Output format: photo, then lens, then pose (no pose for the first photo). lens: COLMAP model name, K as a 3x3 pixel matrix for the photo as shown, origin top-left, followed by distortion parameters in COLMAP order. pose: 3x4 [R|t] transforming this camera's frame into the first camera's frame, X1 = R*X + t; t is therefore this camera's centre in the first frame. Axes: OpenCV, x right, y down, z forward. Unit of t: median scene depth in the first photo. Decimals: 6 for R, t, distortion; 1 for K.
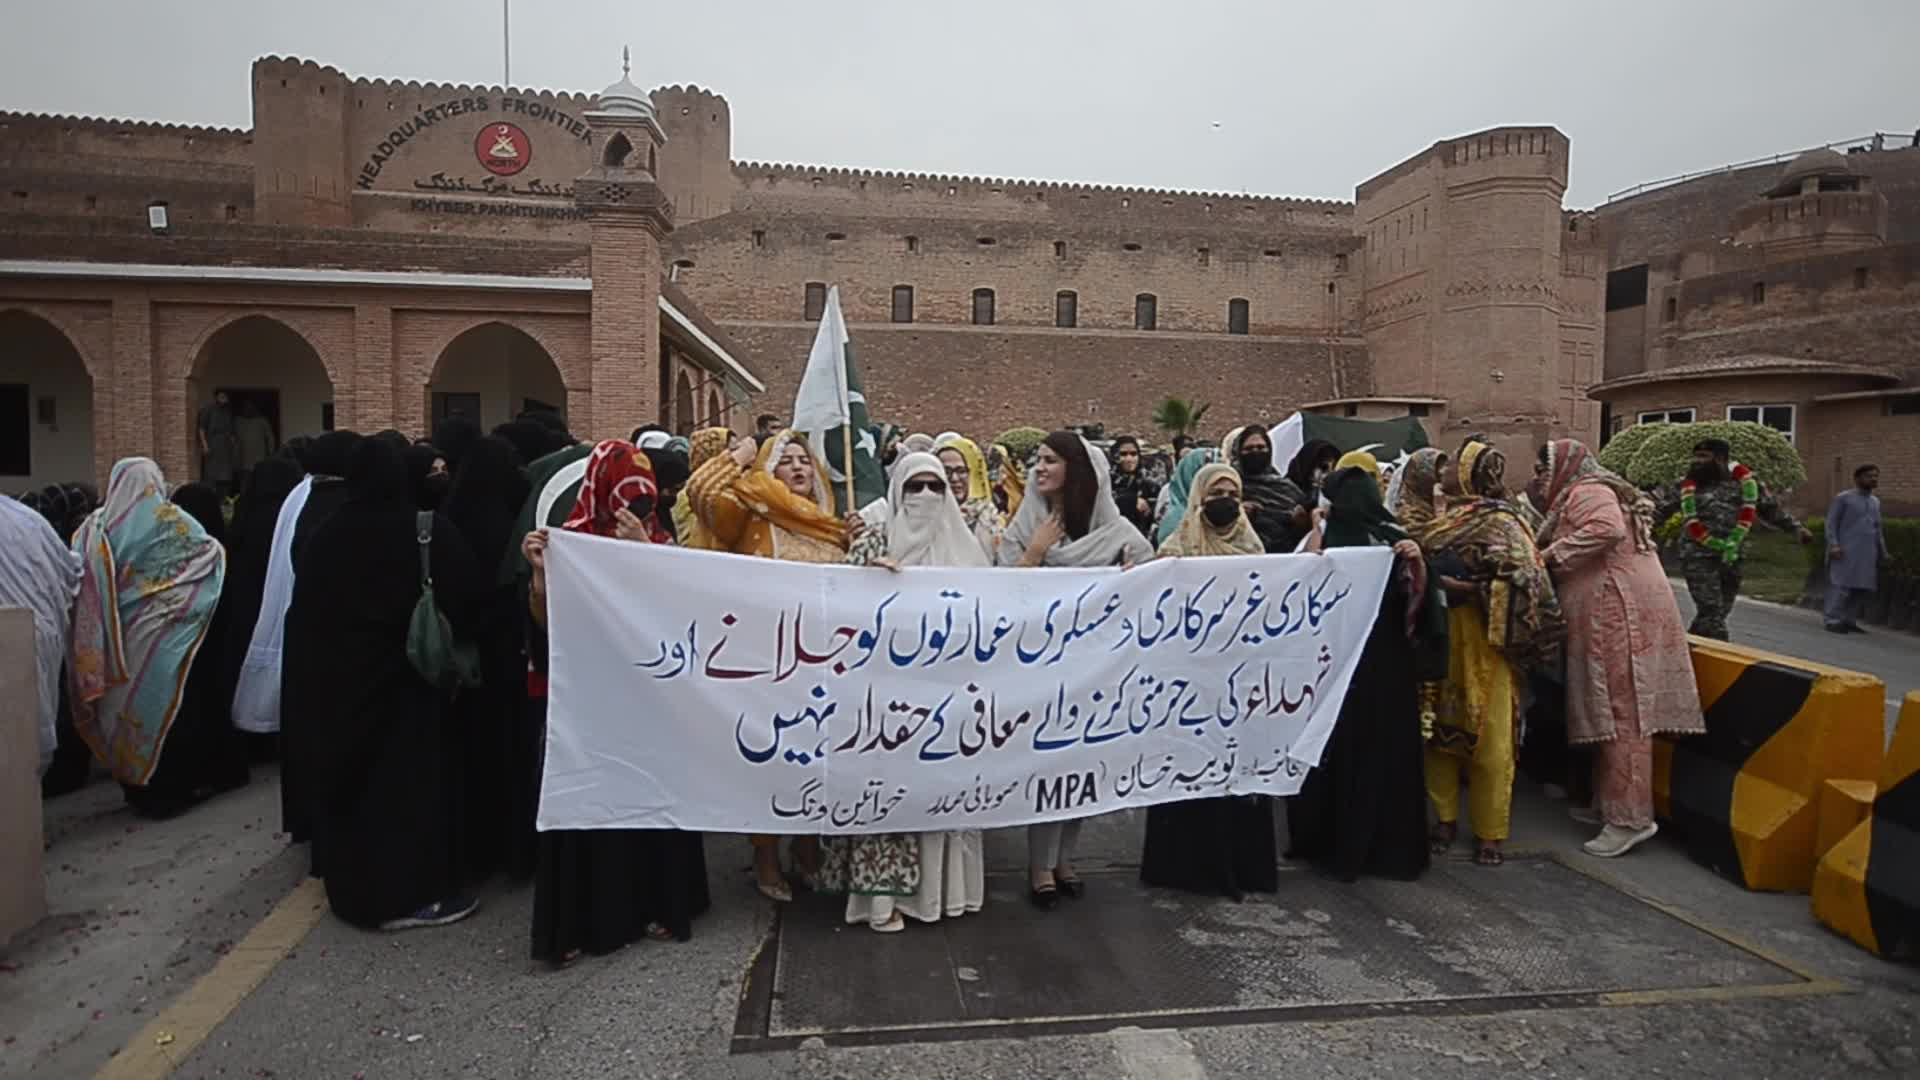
lens RADIAL K [[1020.5, 0, 997.9], [0, 1020.5, 567.9], [0, 0, 1]] dist [0.014707, -0.001232]
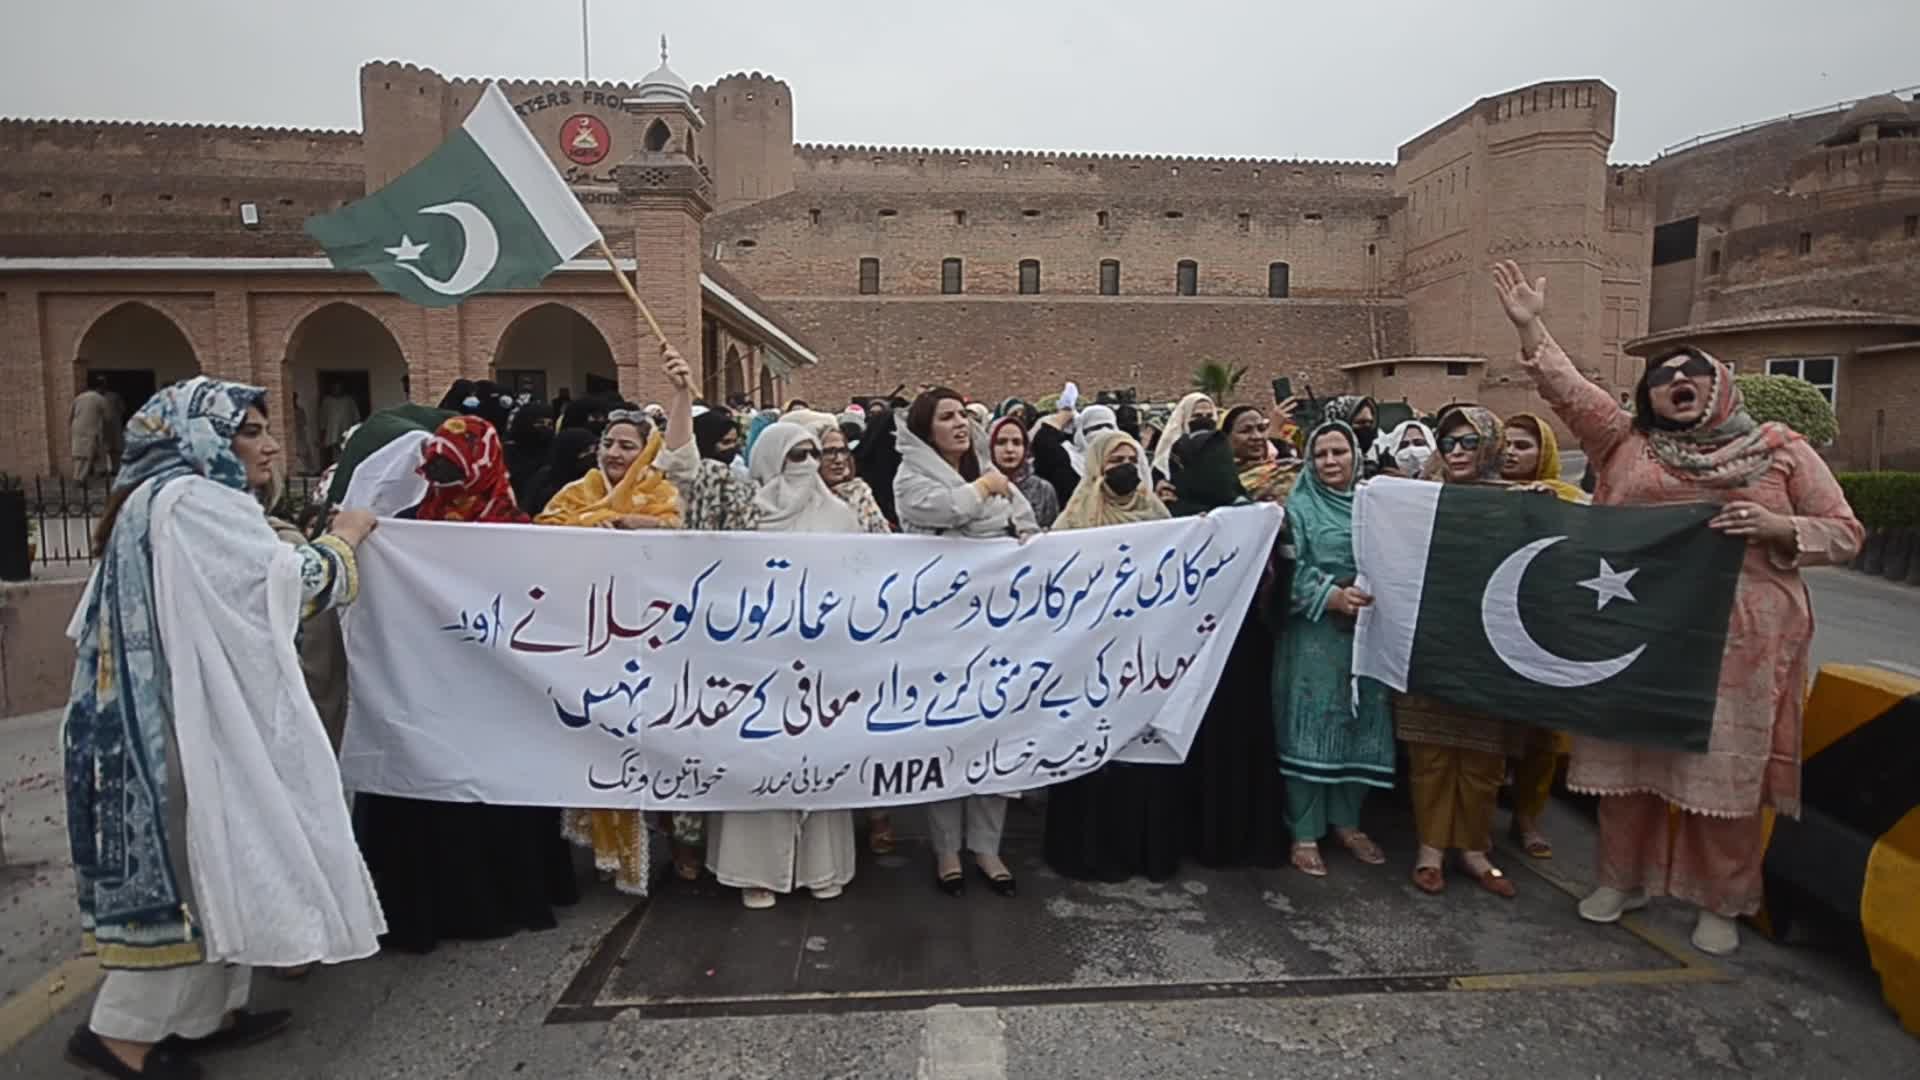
lens RADIAL K [[962.1, 0, 996.6], [0, 962.1, 568.7], [0, 0, 1]] dist [0.007508, -0.000160]
pose [[0.997719, -0.005039, -0.067314, 0.029135], [0.007943, 0.999046, 0.042946, -0.001665], [0.067033, -0.043383, 0.996807, 0.010878]]
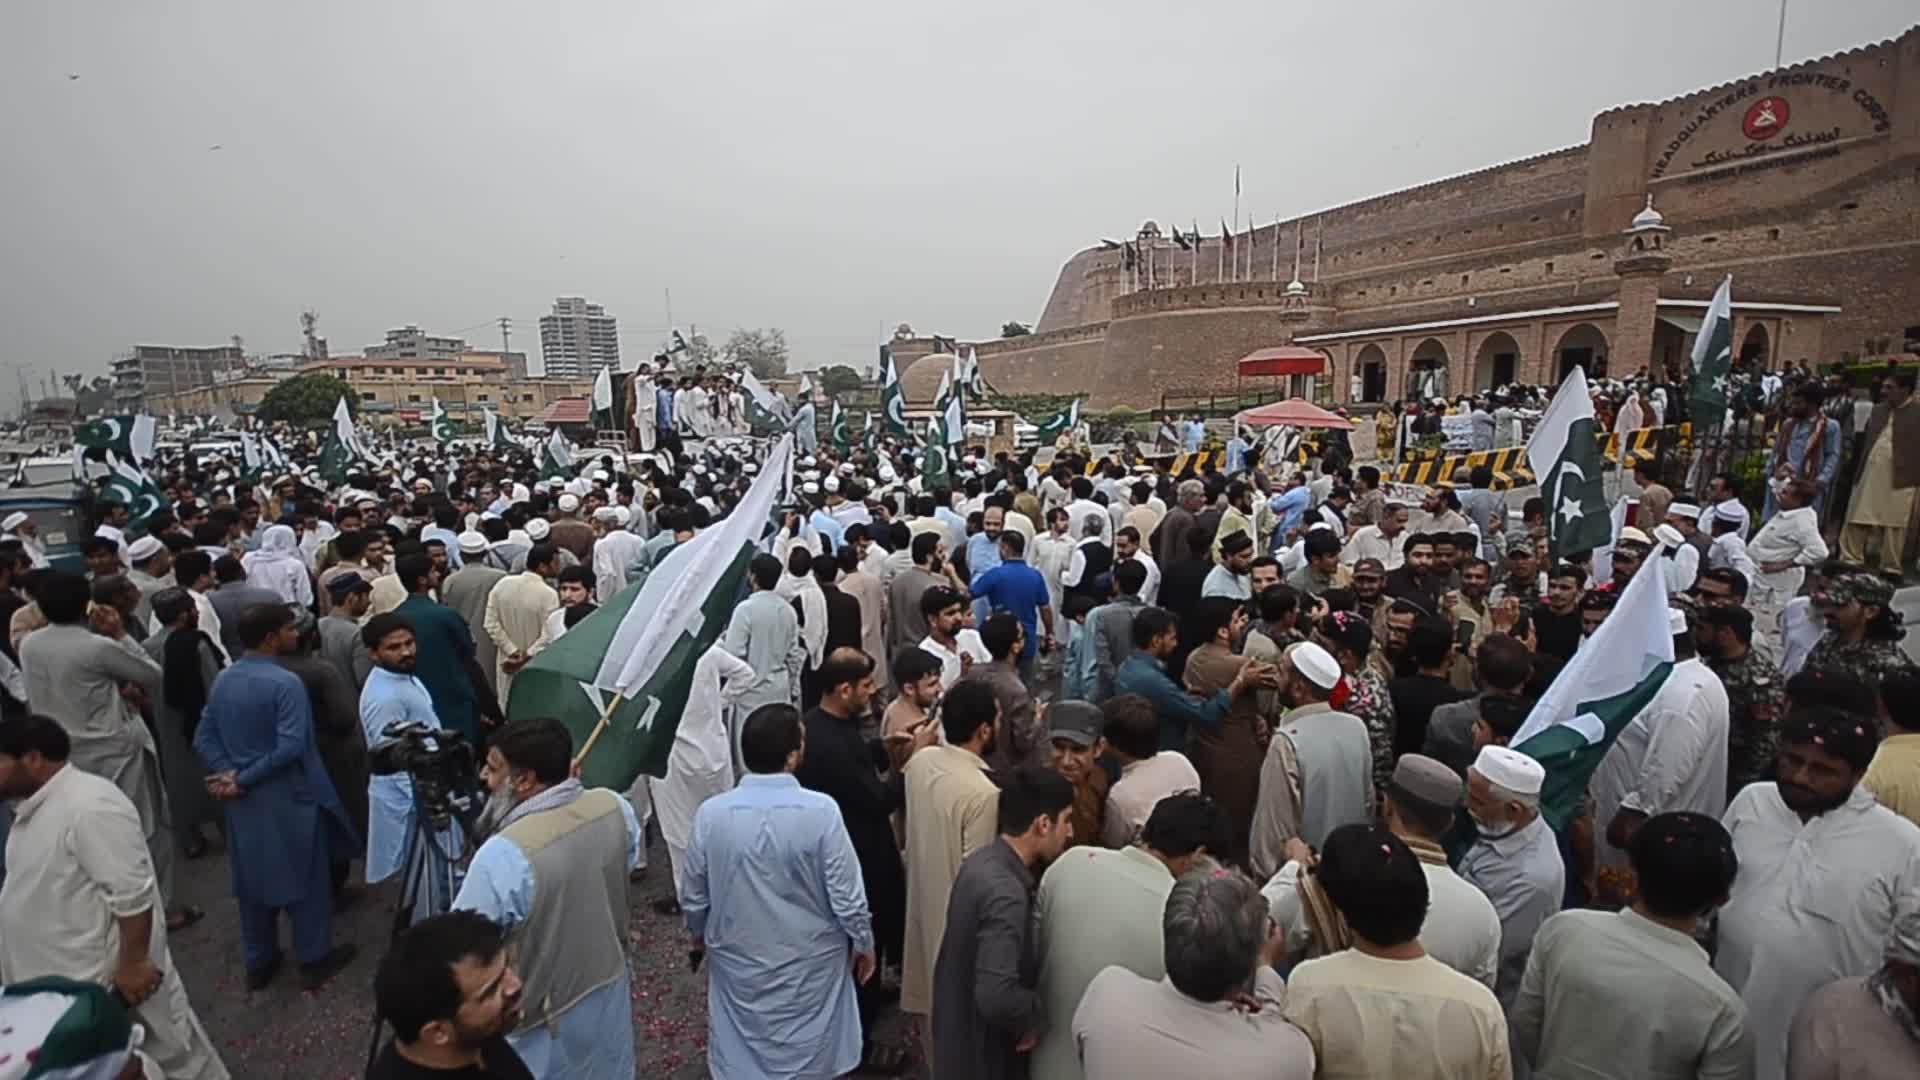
lens RADIAL K [[844.1, 0, 980.8], [0, 844.1, 554.5], [0, 0, 1]] dist [0.025916, -0.020952]
pose [[0.288732, 0.147116, -0.946040, 0.790250], [-0.020461, 0.988846, 0.147528, 0.026954], [0.957191, -0.023239, 0.288521, -0.703314]]
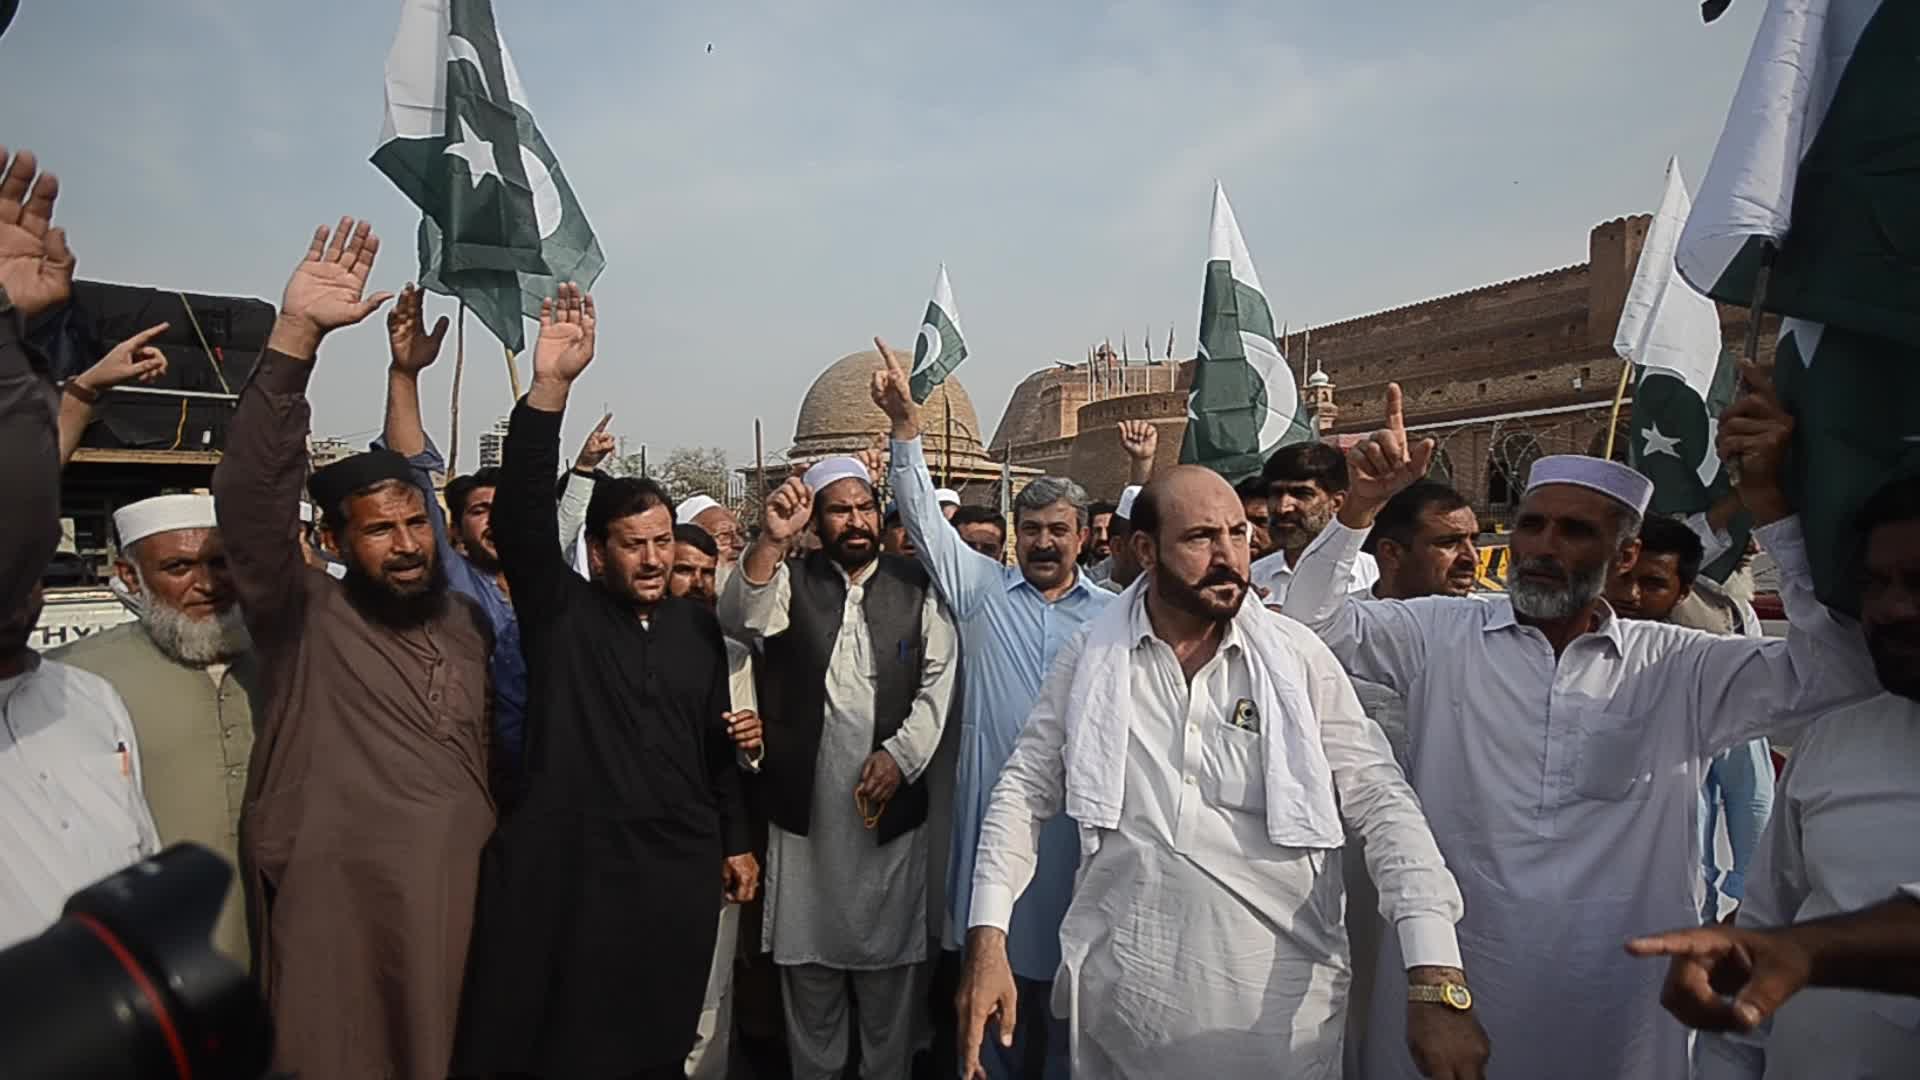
lens RADIAL K [[852.9, 0, 960.0], [0, 852.9, 540.0], [0, 0, 1]] dist [-0.001115, 0.000020]
pose [[0.329173, -0.005743, -0.944252, 0.347406], [-0.038188, 0.999082, -0.019389, 0.062382], [0.943497, 0.042442, 0.328651, -0.601185]]
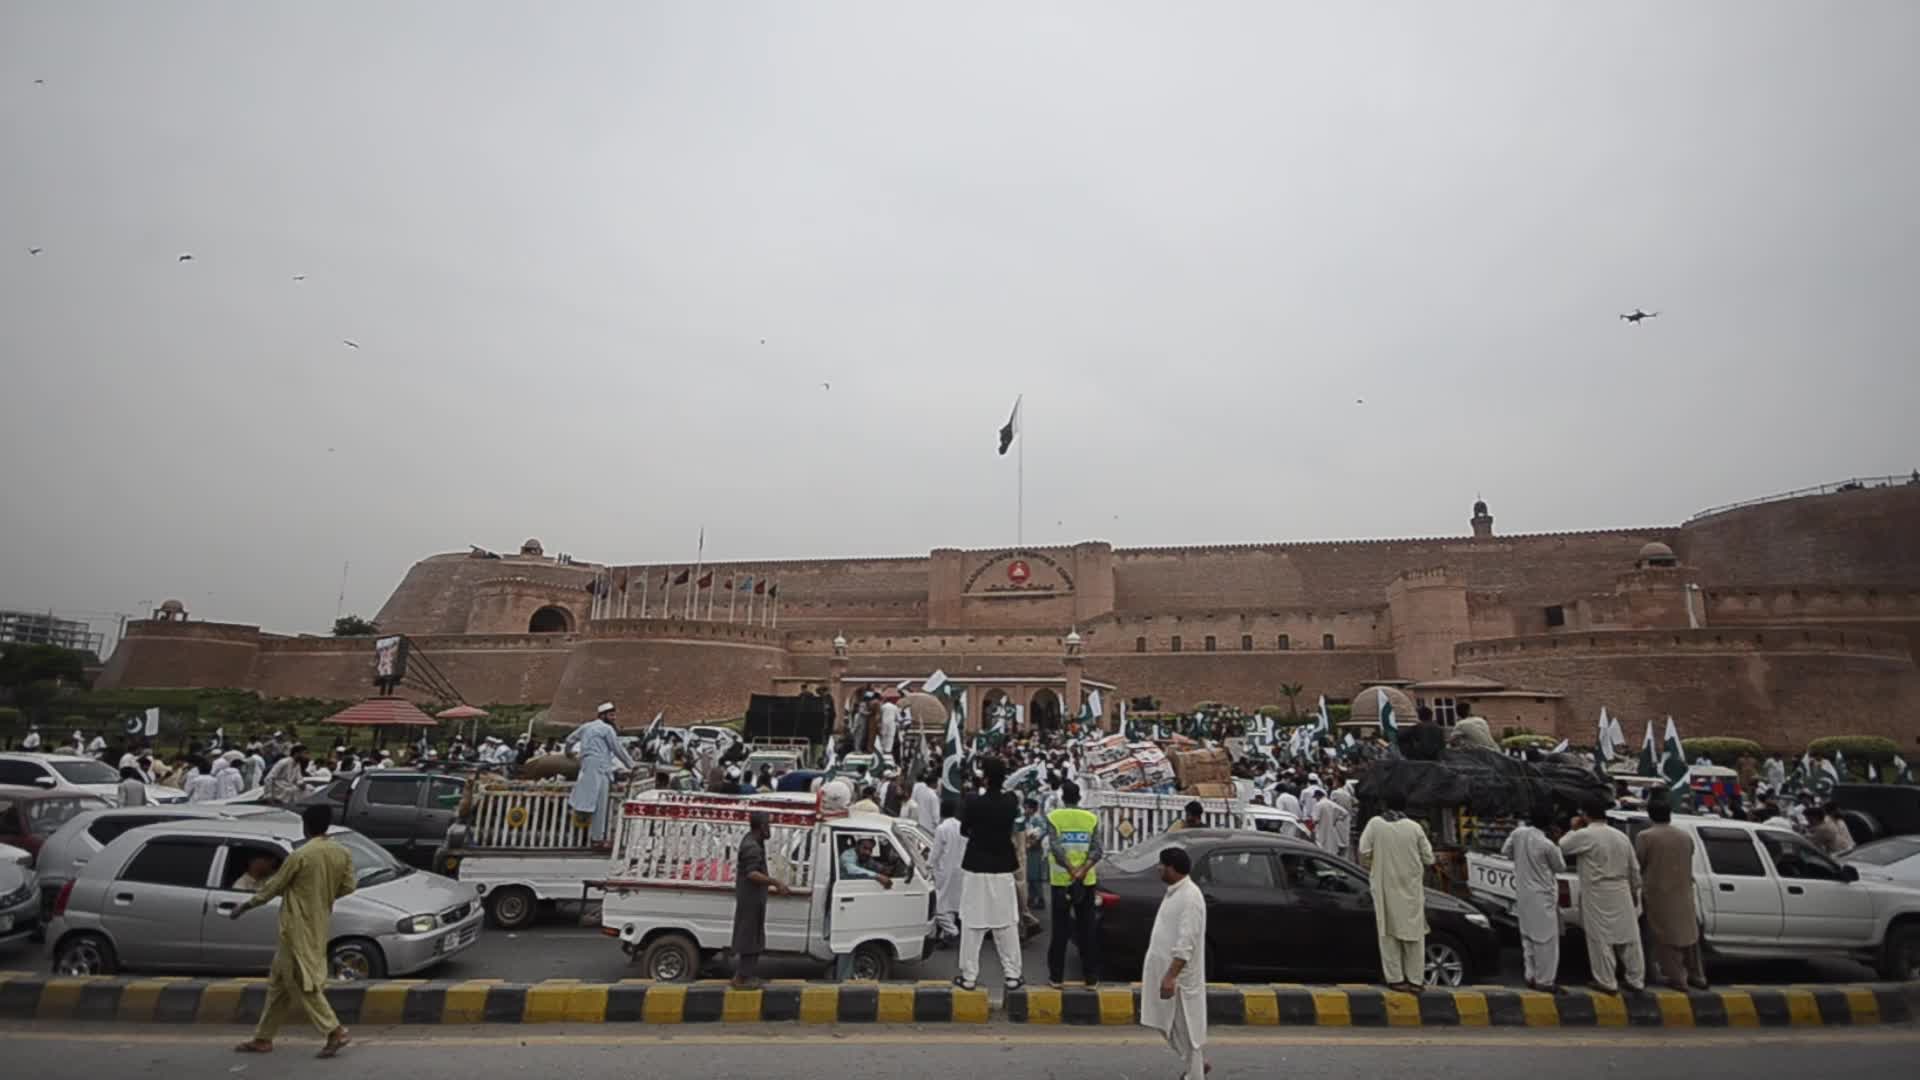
lens RADIAL K [[852.9, 0, 960.0], [0, 852.9, 540.0], [0, 0, 1]] dist [-0.001115, 0.000020]
pose [[0.896033, -0.089245, -0.434925, 0.589057], [-0.028442, 0.966039, -0.256825, 0.068787], [0.443075, 0.242494, 0.863065, -1.759107]]
